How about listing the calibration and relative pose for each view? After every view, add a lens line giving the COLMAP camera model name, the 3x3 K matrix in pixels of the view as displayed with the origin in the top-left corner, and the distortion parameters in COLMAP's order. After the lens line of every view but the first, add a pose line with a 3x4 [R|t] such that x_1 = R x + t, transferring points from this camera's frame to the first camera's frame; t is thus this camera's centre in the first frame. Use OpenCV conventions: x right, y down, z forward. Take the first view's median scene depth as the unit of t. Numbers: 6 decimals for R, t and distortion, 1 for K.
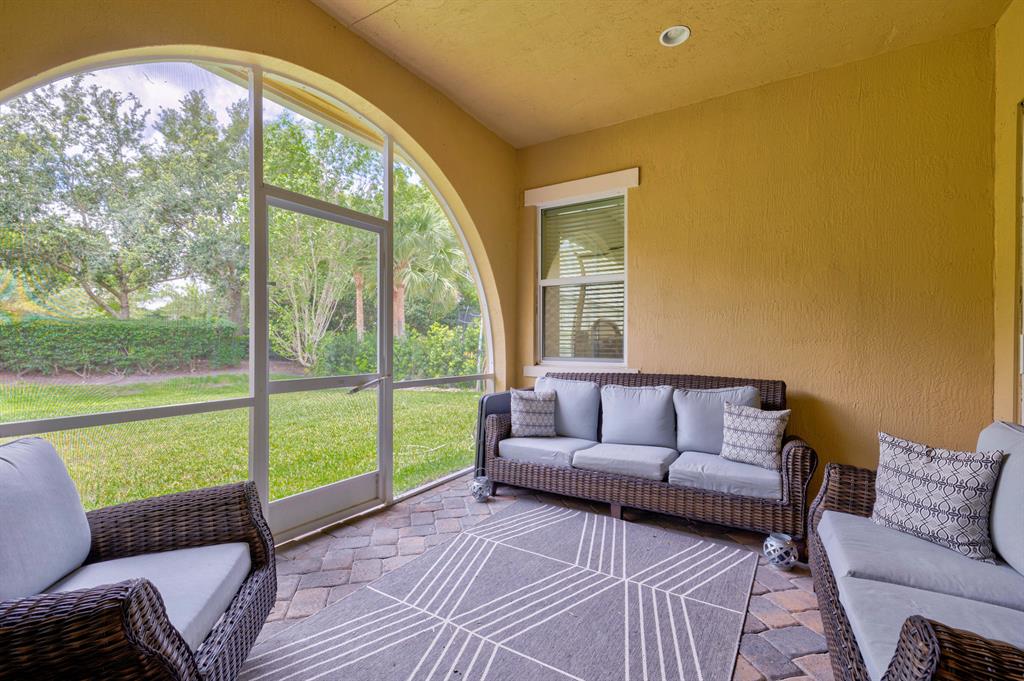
lens RADIAL K [[442.7, 0, 511.5], [0, 442.7, 340.5], [0, 0, 1]] dist [0.007302, -0.001378]
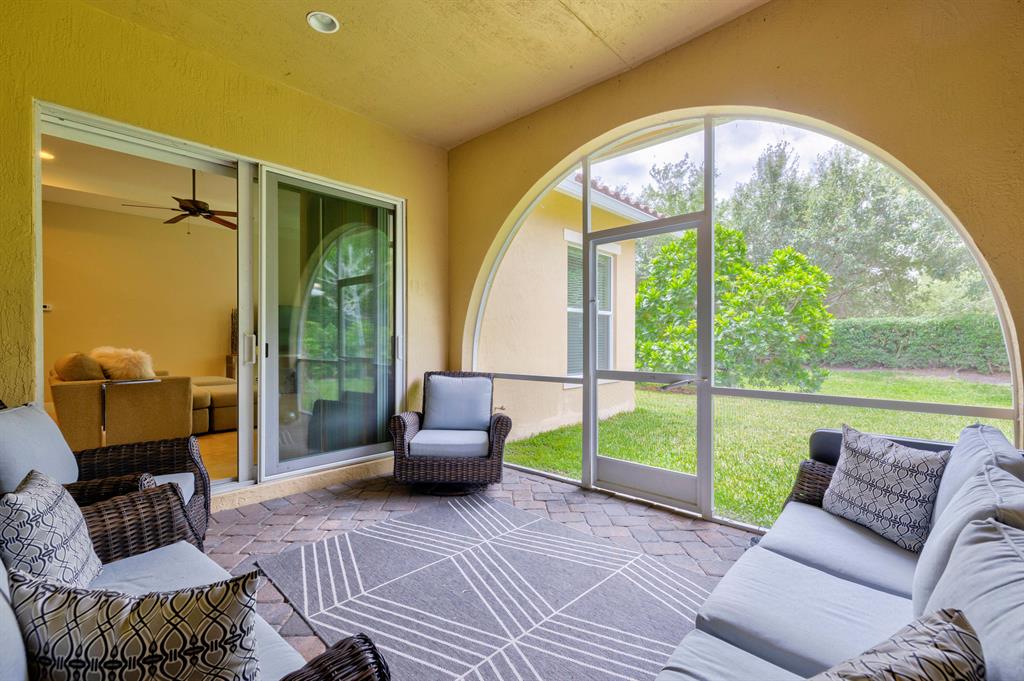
lens RADIAL K [[442.7, 0, 511.5], [0, 442.7, 341.7], [0, 0, 1]] dist [0.007302, -0.001378]
pose [[-0.179529, 0.004617, -0.983742, 0.712050], [0.005236, 0.999979, 0.003737, -0.003391], [0.983739, -0.004480, -0.179549, 0.779753]]
